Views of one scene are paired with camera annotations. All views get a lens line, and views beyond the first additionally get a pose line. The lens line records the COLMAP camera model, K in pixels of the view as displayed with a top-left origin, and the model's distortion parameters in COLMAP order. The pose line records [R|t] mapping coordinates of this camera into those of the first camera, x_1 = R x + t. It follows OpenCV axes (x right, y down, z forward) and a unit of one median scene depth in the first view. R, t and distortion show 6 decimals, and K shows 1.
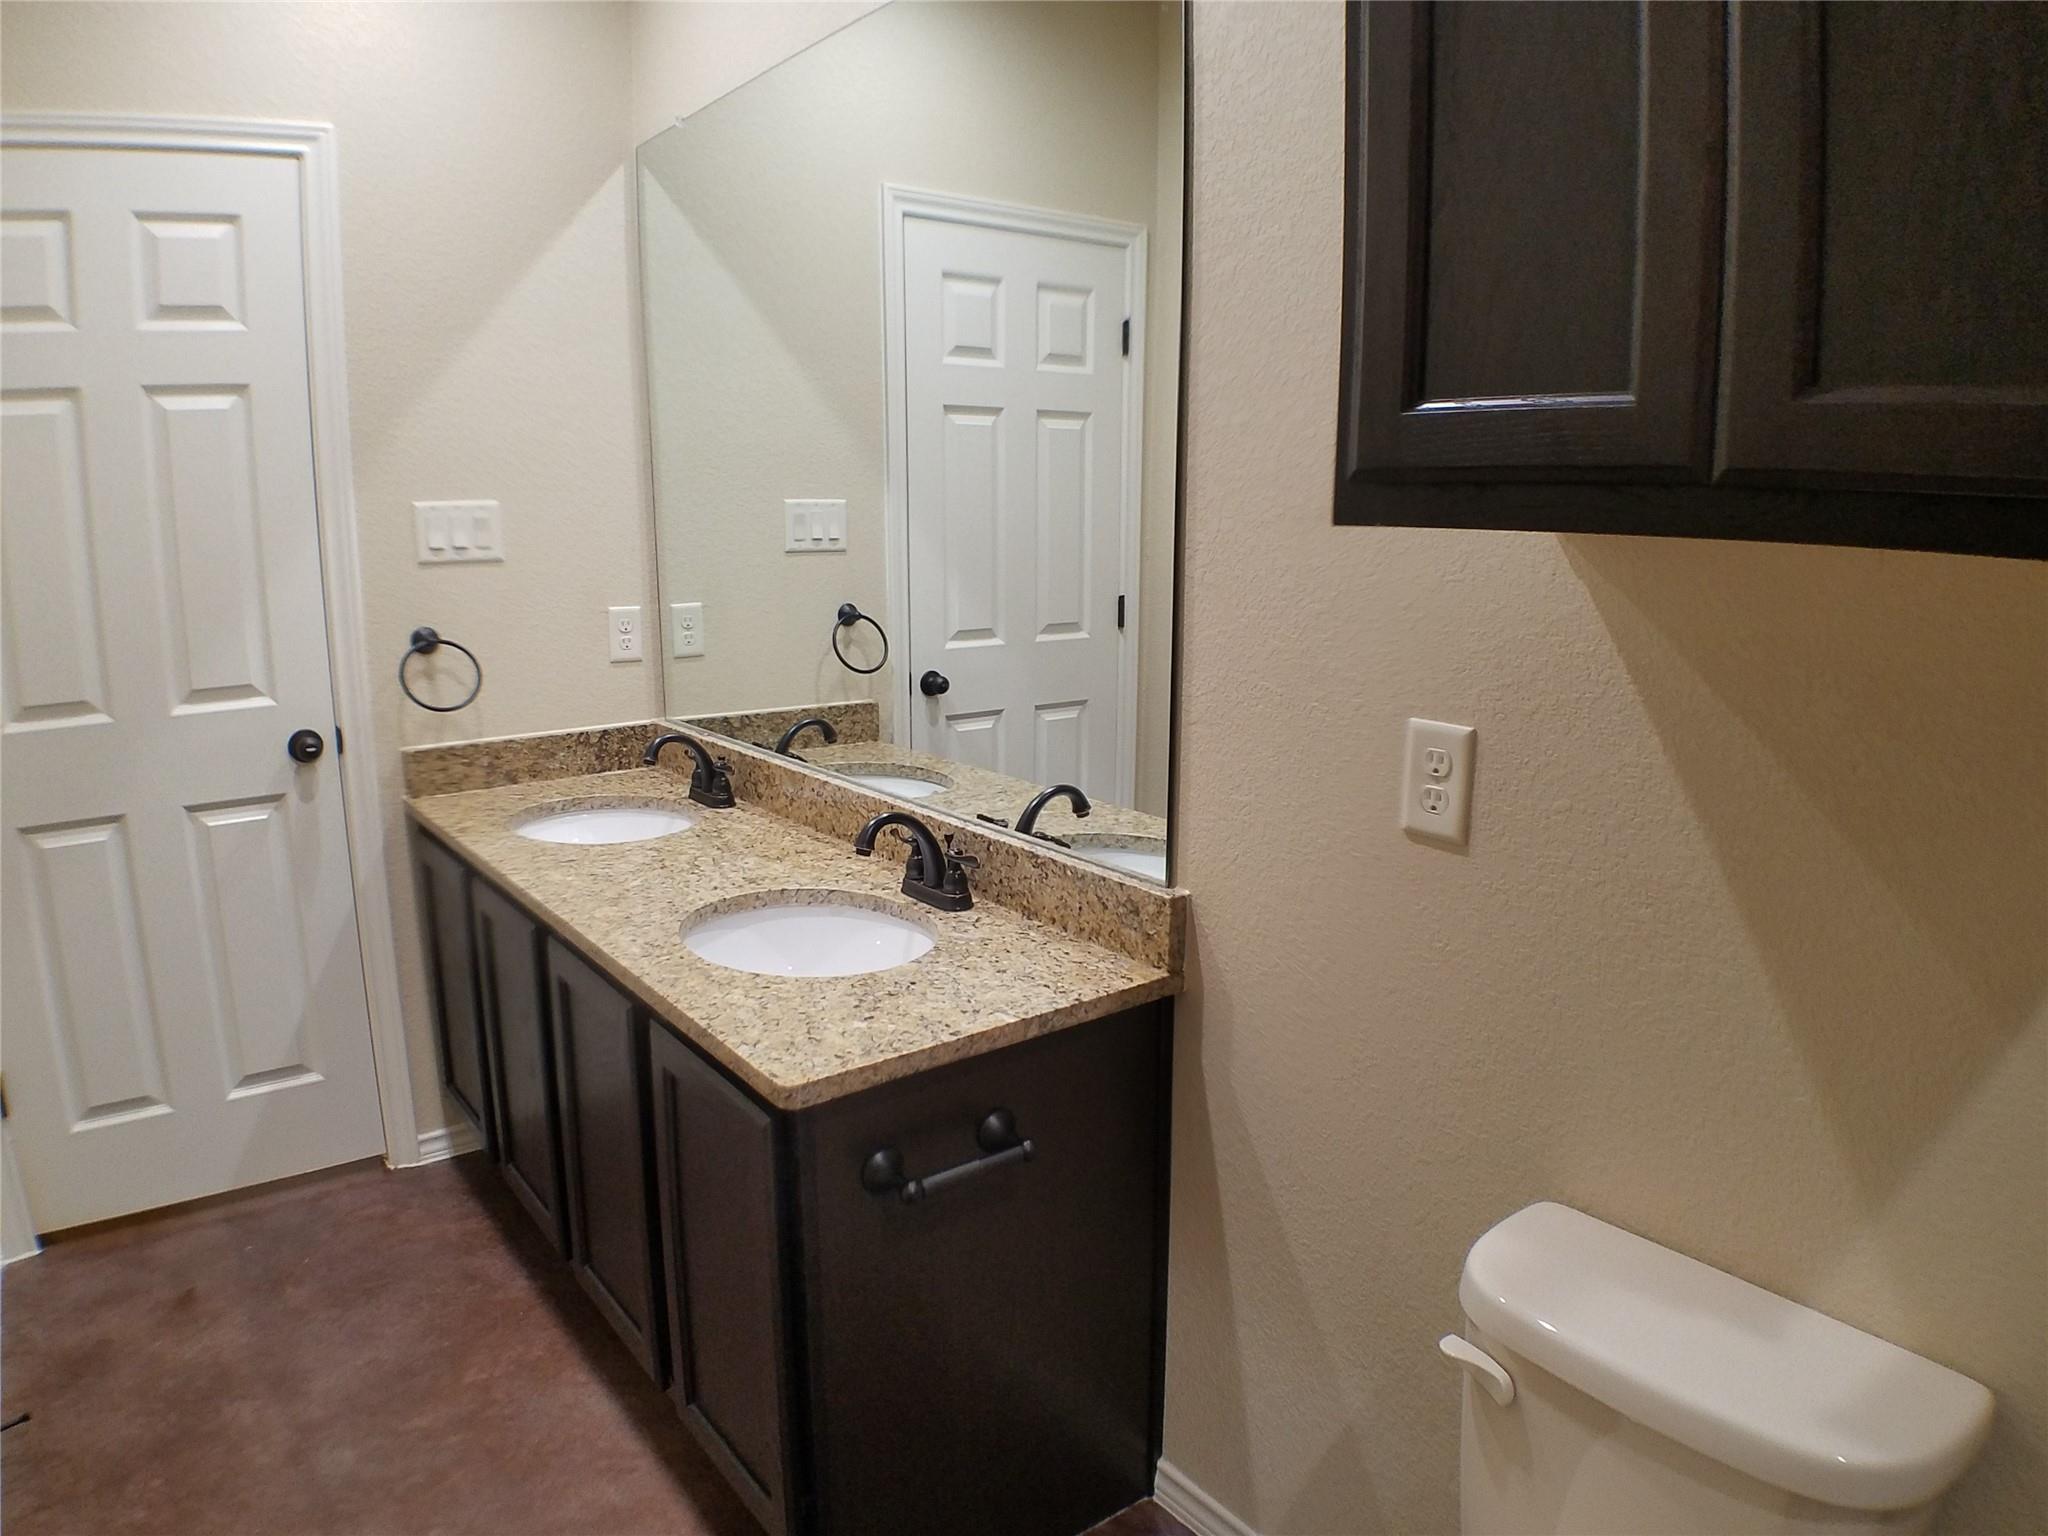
lens RADIAL K [[1393.4, 0, 1024.0], [0, 1393.4, 768.0], [0, 0, 1]] dist [0.026649, -0.119257]
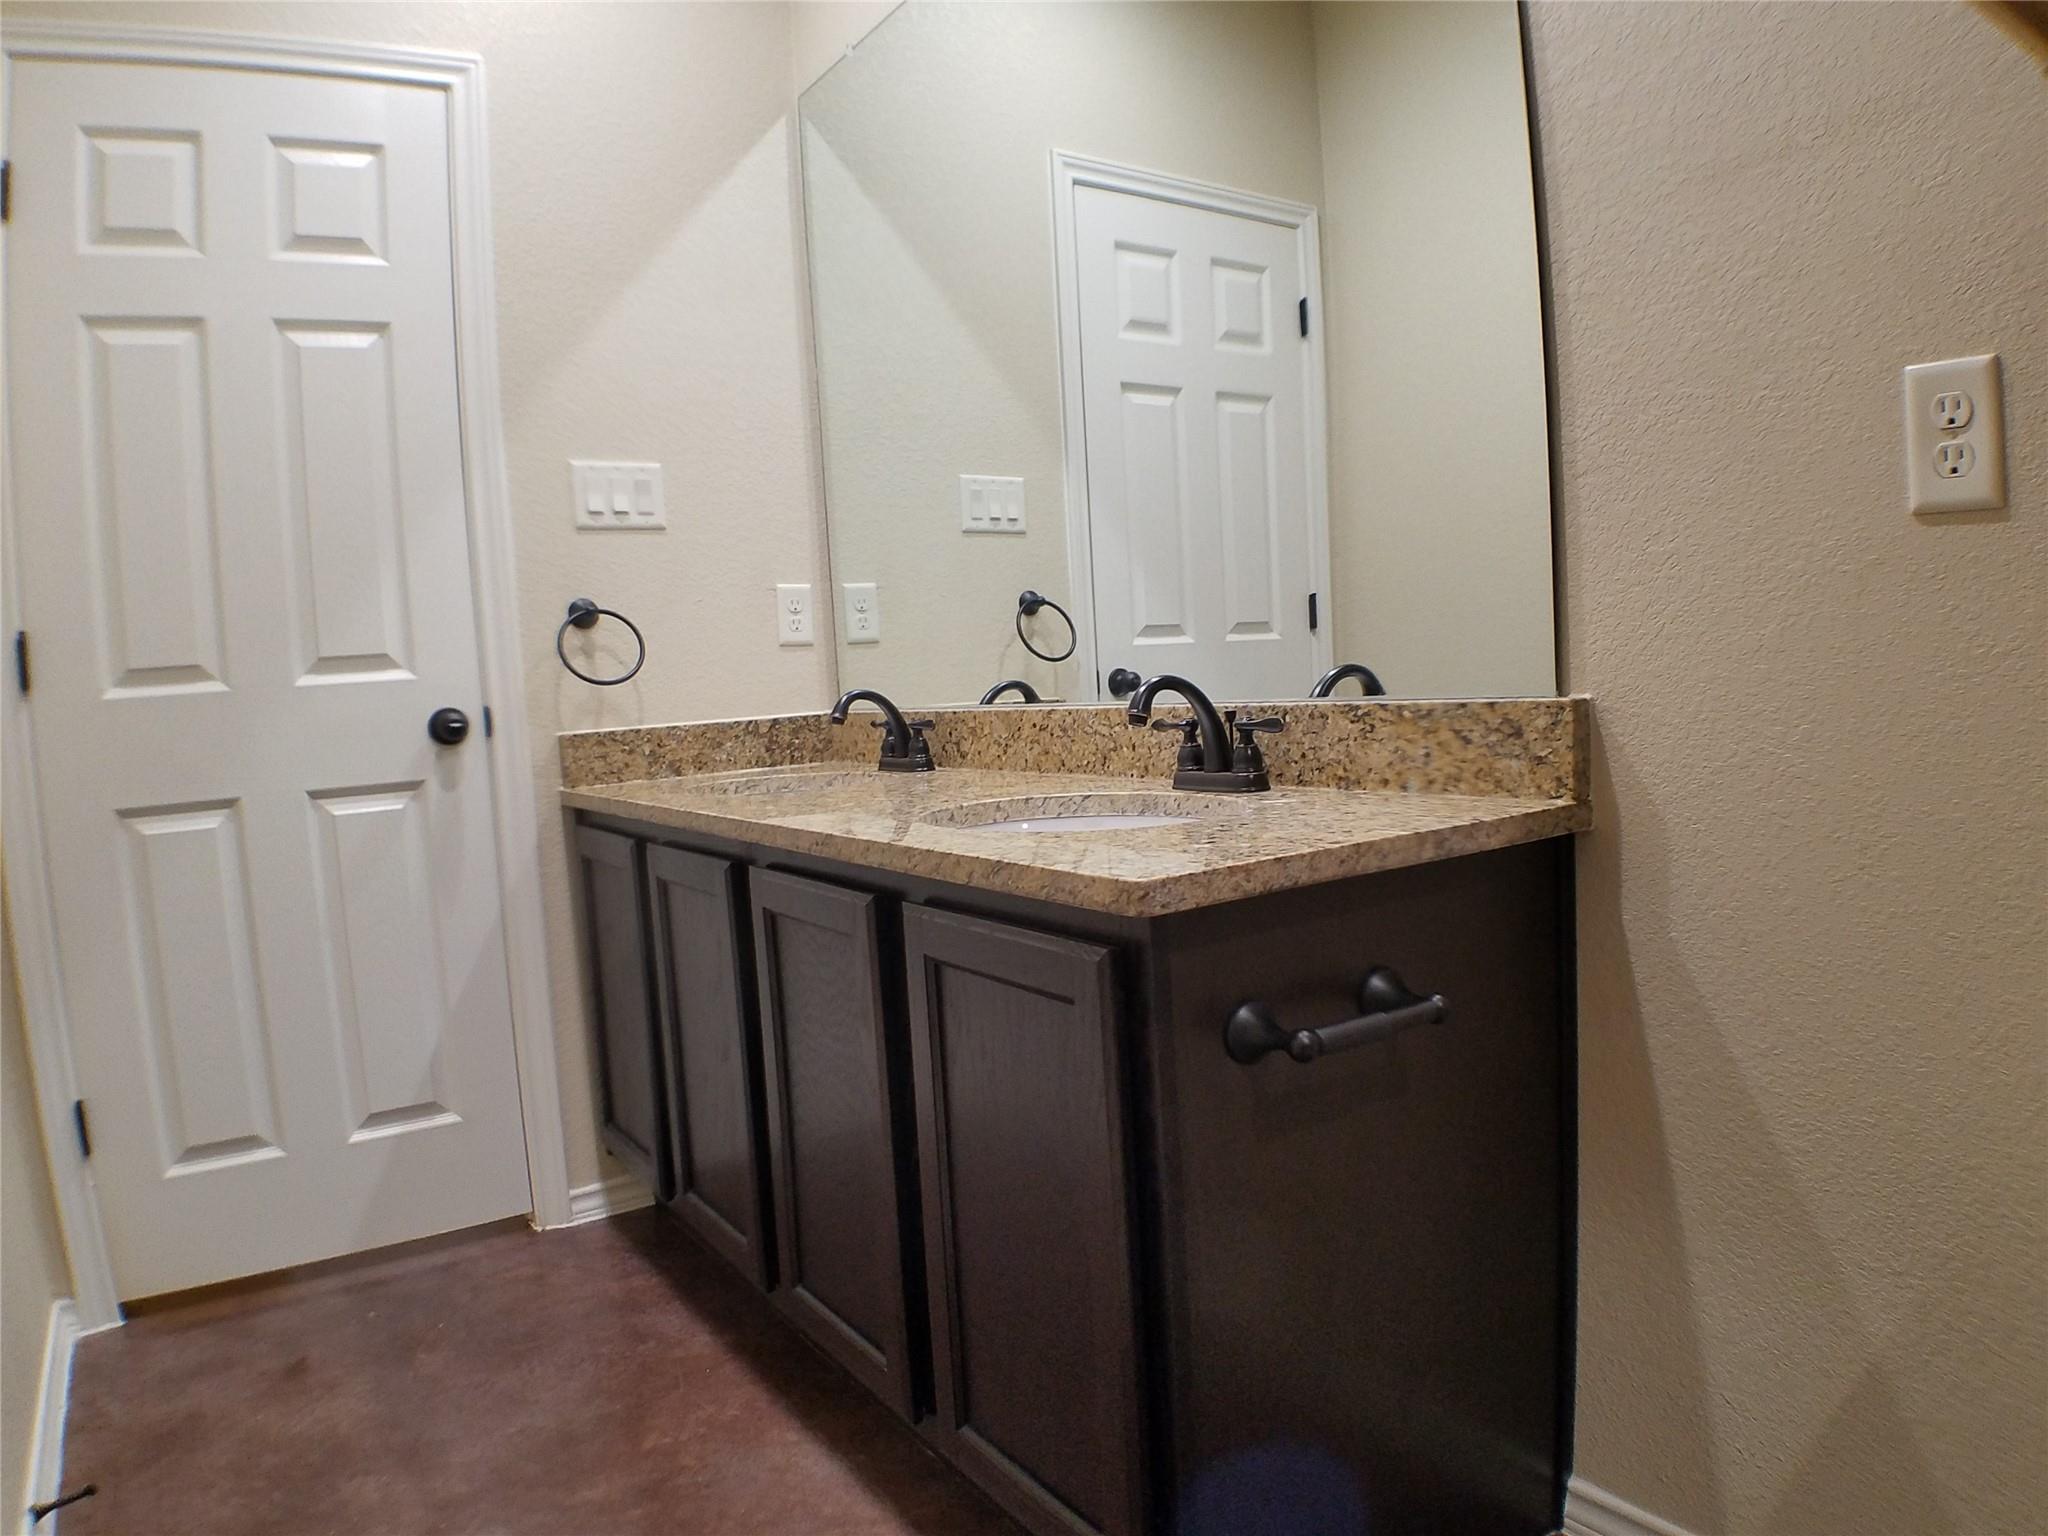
lens RADIAL K [[1362.6, 0, 1053.1], [0, 1362.6, 781.2], [0, 0, 1]] dist [0.064181, -0.162625]
pose [[0.998172, -0.049049, -0.035319, -0.106650], [0.044231, 0.991013, -0.126239, 0.149841], [0.041194, 0.124446, 0.991371, 0.161895]]
